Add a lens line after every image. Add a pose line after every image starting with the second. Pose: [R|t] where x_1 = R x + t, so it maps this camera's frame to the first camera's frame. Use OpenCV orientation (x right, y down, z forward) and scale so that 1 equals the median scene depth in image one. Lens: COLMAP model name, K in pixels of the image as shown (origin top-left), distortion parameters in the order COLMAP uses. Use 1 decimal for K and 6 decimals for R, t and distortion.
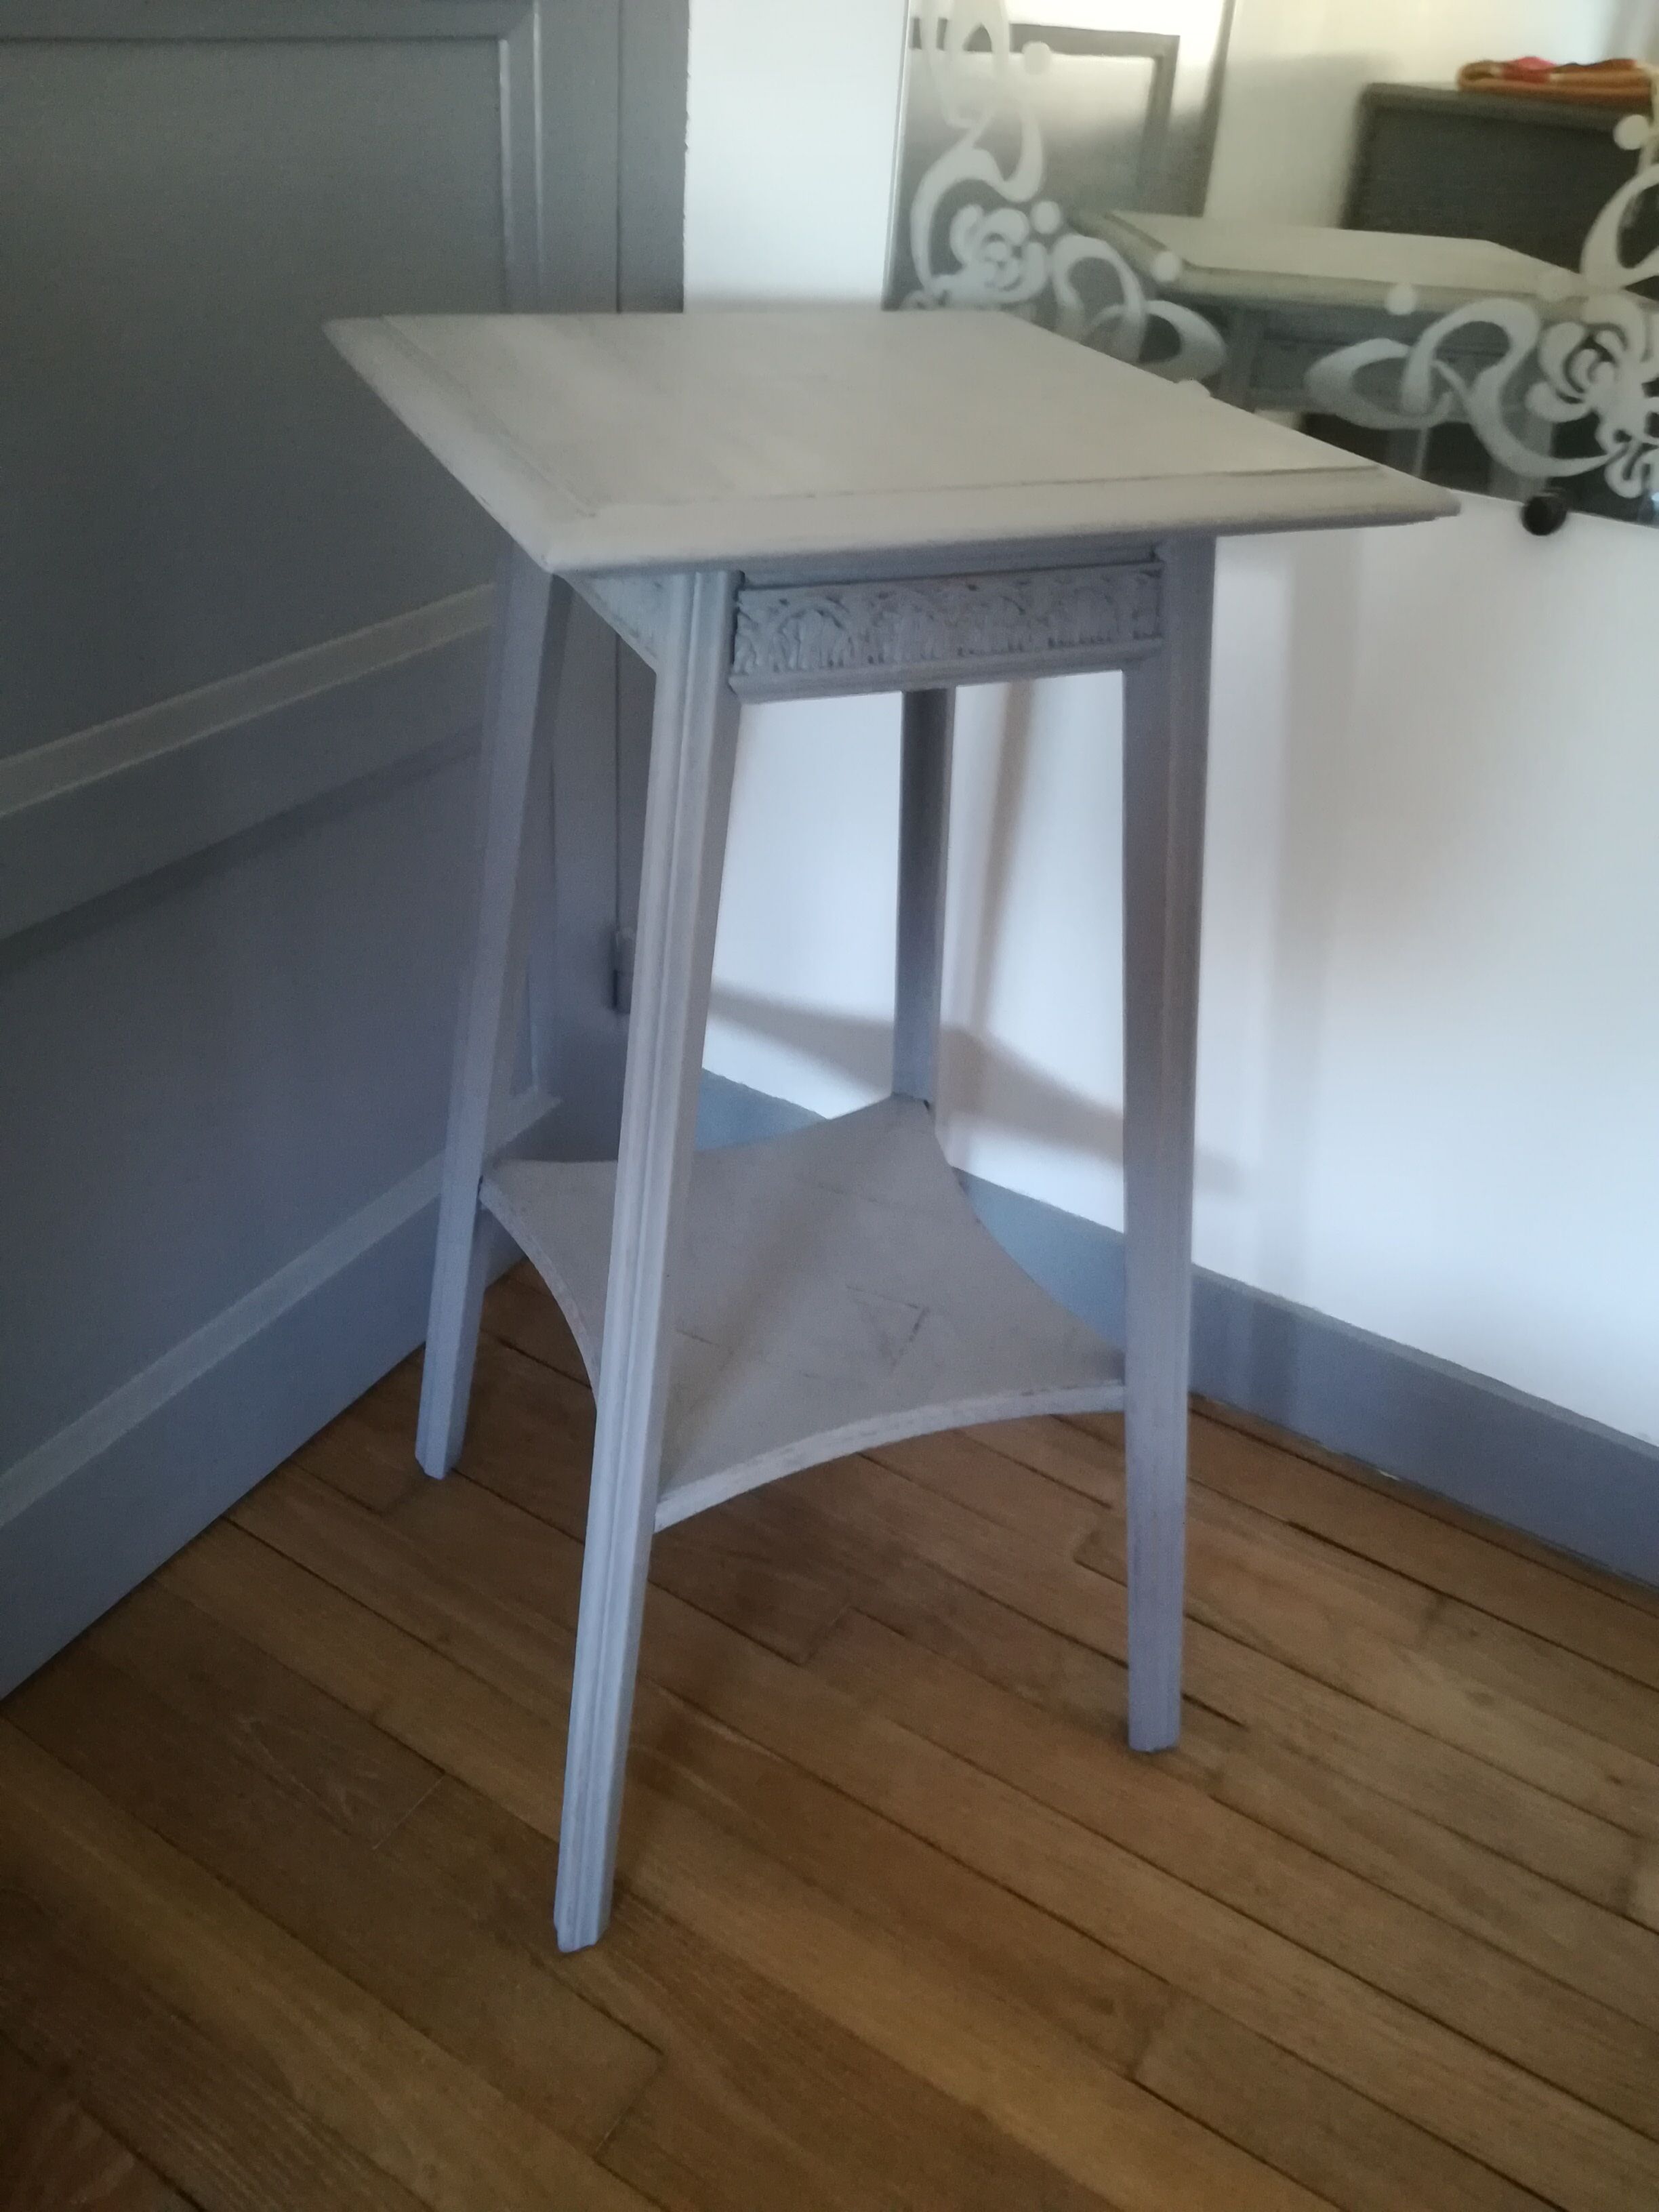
lens RADIAL K [[1735.7, 0, 815.0], [0, 1735.7, 1137.4], [0, 0, 1]] dist [0.014506, -0.035846]
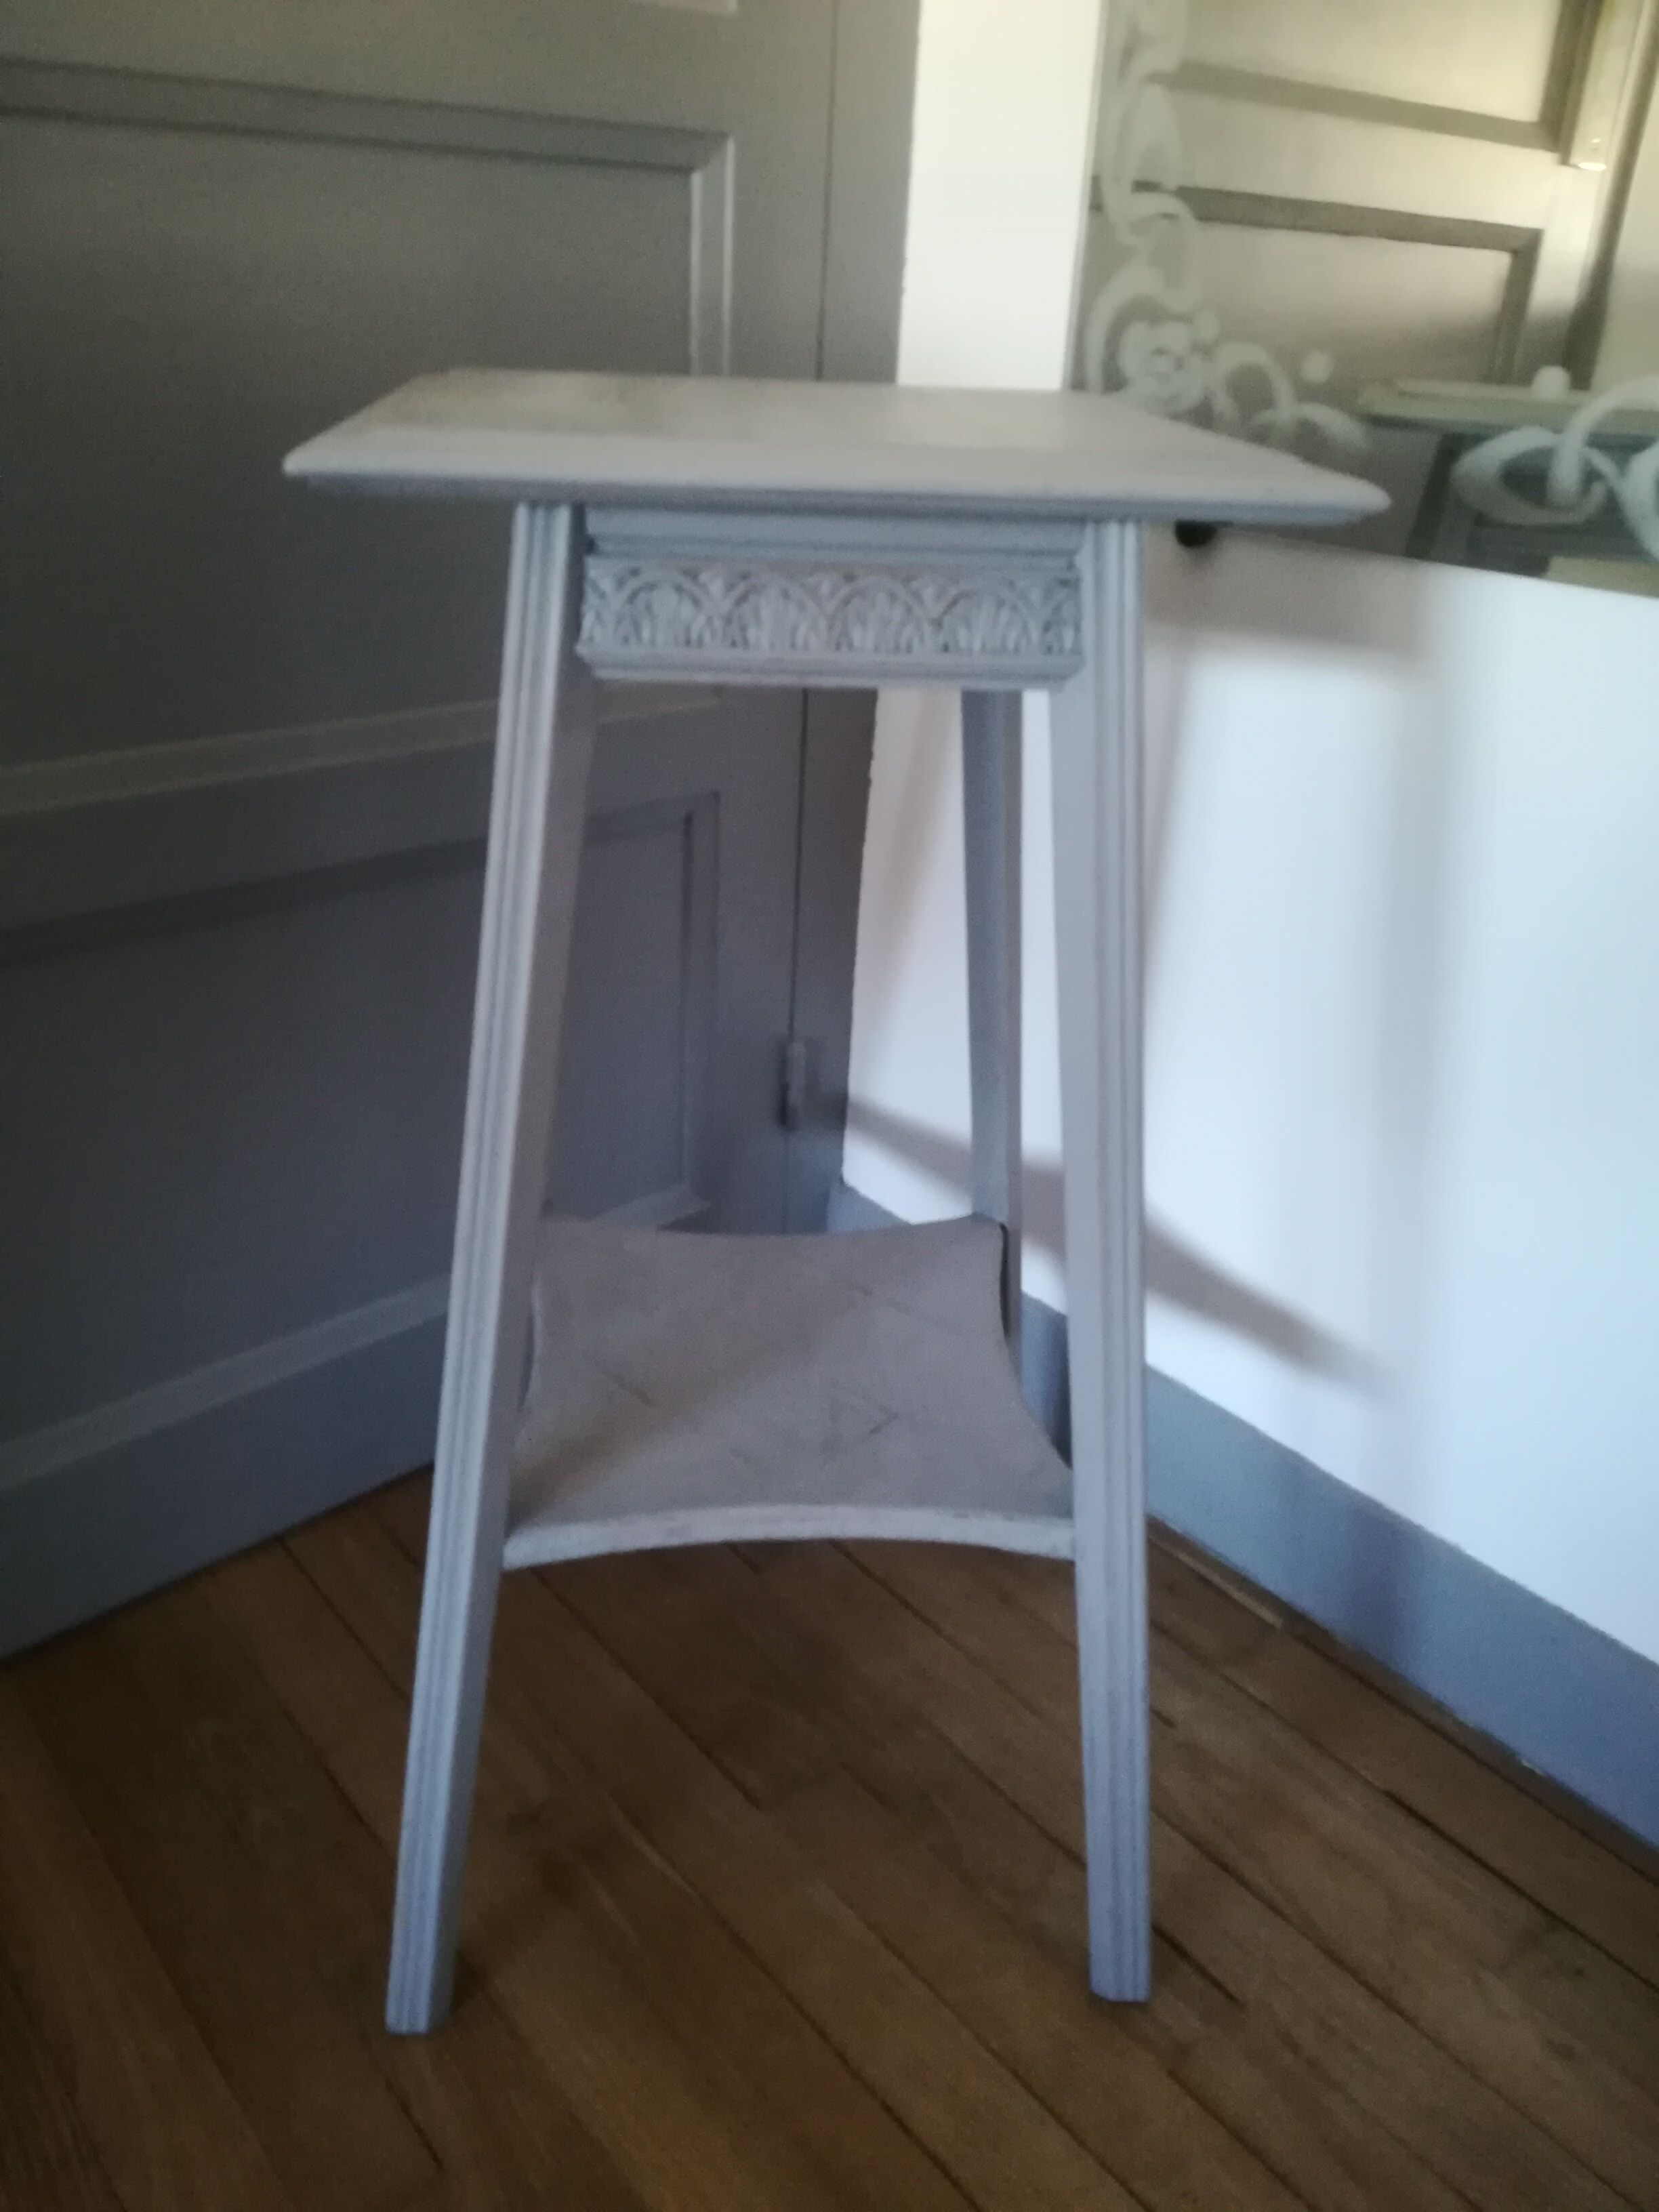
lens RADIAL K [[1735.7, 0, 812.9], [0, 1735.7, 1119.6], [0, 0, 1]] dist [0.014506, -0.035846]
pose [[0.950170, 0.119309, -0.287996, 0.254825], [-0.162442, 0.978014, -0.130772, 0.070338], [0.266062, 0.171039, 0.948660, 0.087585]]
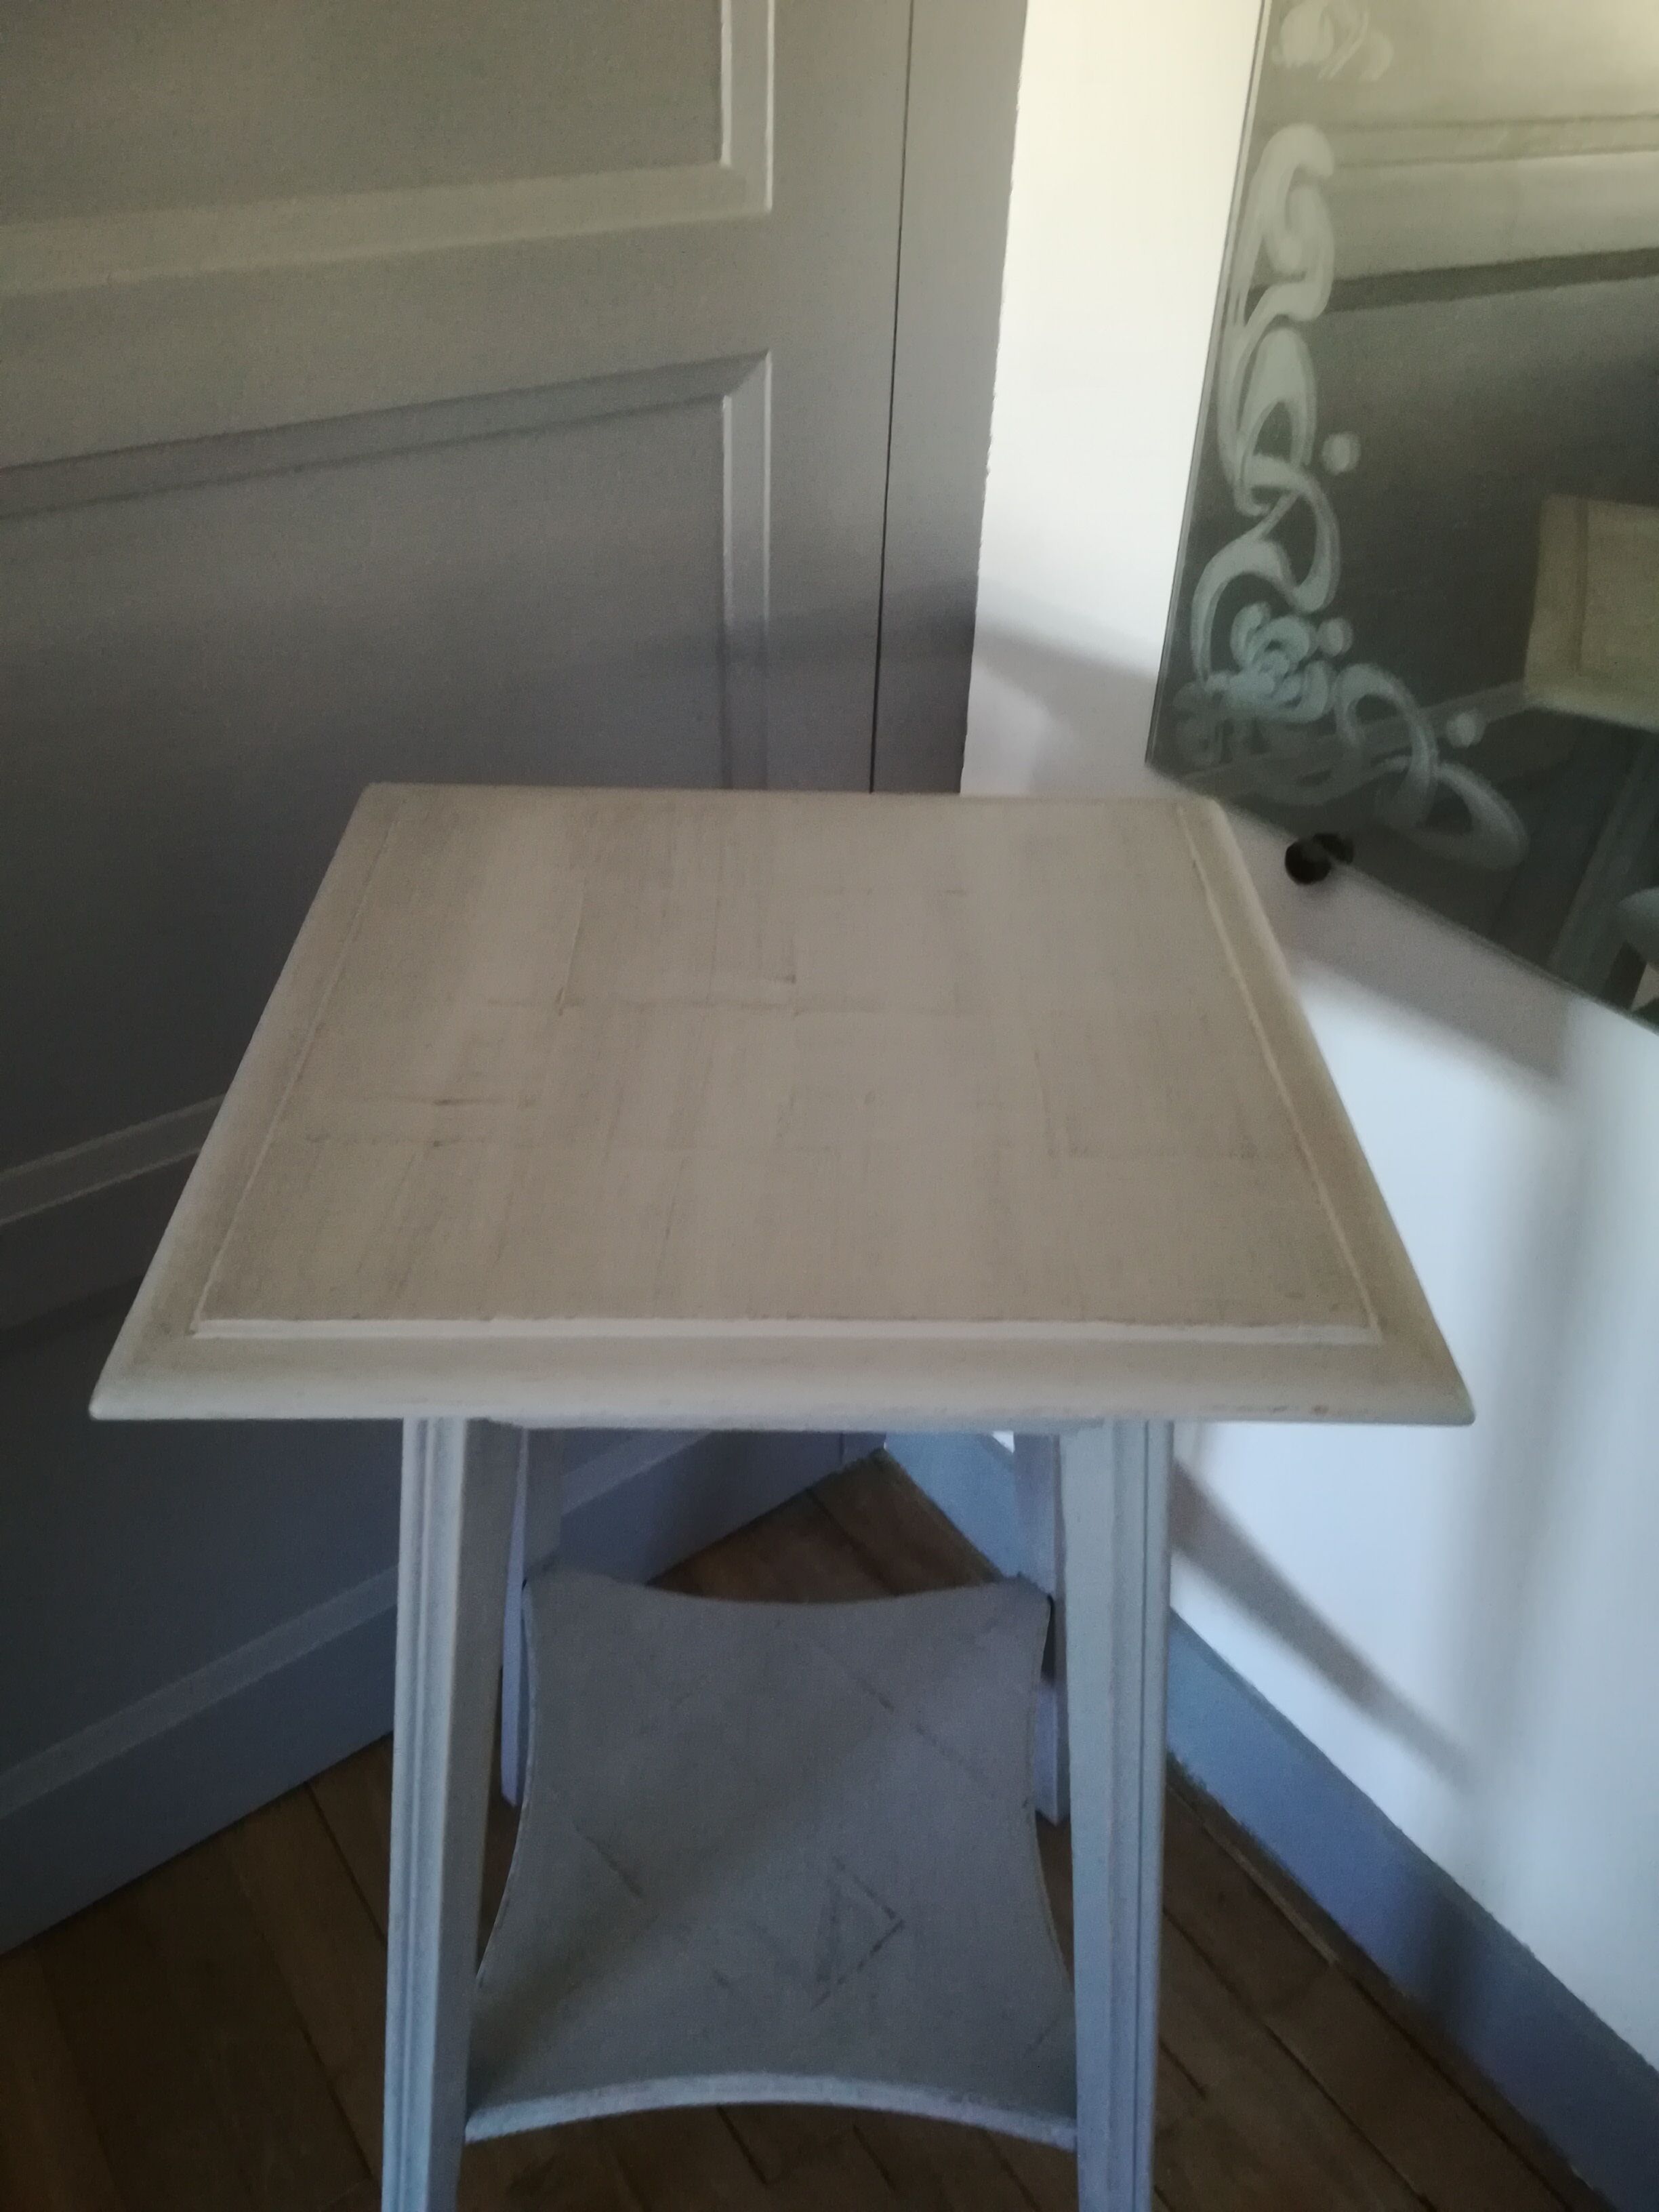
lens RADIAL K [[1735.7, 0, 826.3], [0, 1735.7, 1120.4], [0, 0, 1]] dist [0.014506, -0.035846]
pose [[0.922027, 0.195751, -0.333988, 0.225189], [-0.191807, 0.980396, 0.045099, -0.299317], [0.336269, 0.022479, 0.941498, 0.172434]]
